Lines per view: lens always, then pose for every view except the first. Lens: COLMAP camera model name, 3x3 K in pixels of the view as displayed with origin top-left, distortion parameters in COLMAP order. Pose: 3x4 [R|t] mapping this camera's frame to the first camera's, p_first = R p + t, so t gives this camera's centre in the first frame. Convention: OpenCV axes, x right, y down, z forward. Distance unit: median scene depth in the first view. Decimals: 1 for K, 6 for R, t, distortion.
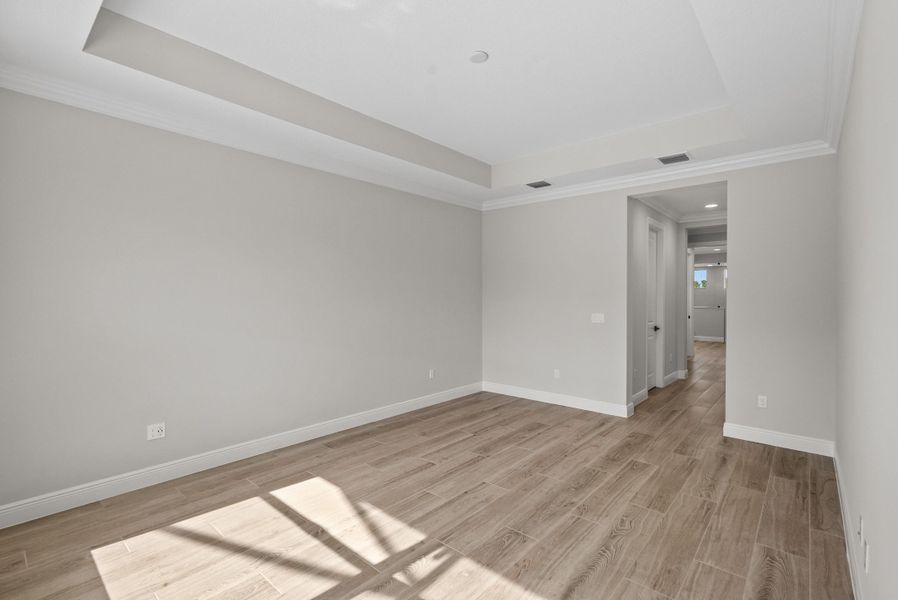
lens RADIAL K [[413.2, 0, 449.5], [0, 413.2, 296.3], [0, 0, 1]] dist [0.000239, 0.000458]
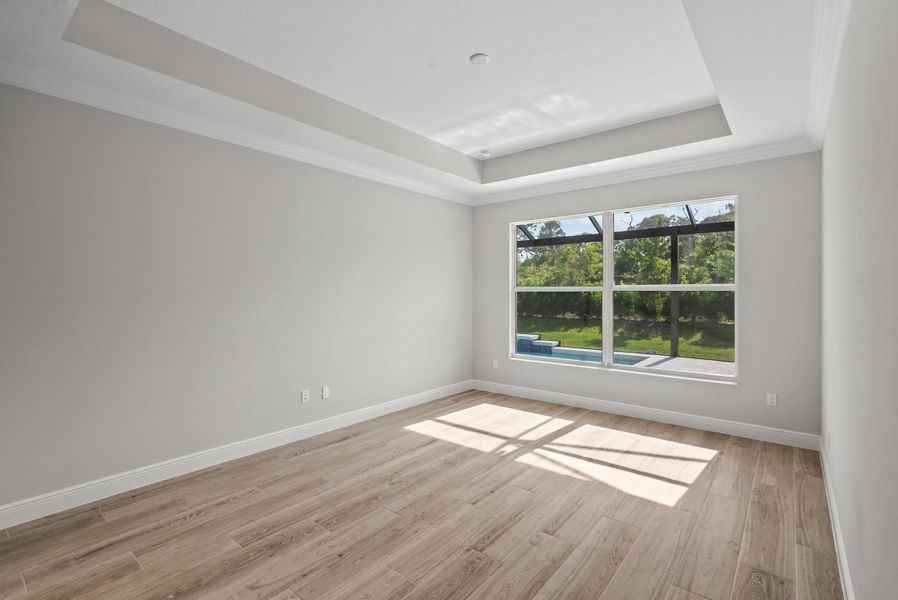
lens RADIAL K [[413.2, 0, 449.5], [0, 413.2, 296.3], [0, 0, 1]] dist [0.000239, 0.000458]
pose [[-0.999621, 0.001636, -0.027471, 0.169594], [0.001357, 0.999947, 0.010189, 0.000111], [0.027486, 0.010148, -0.999571, 1.994936]]
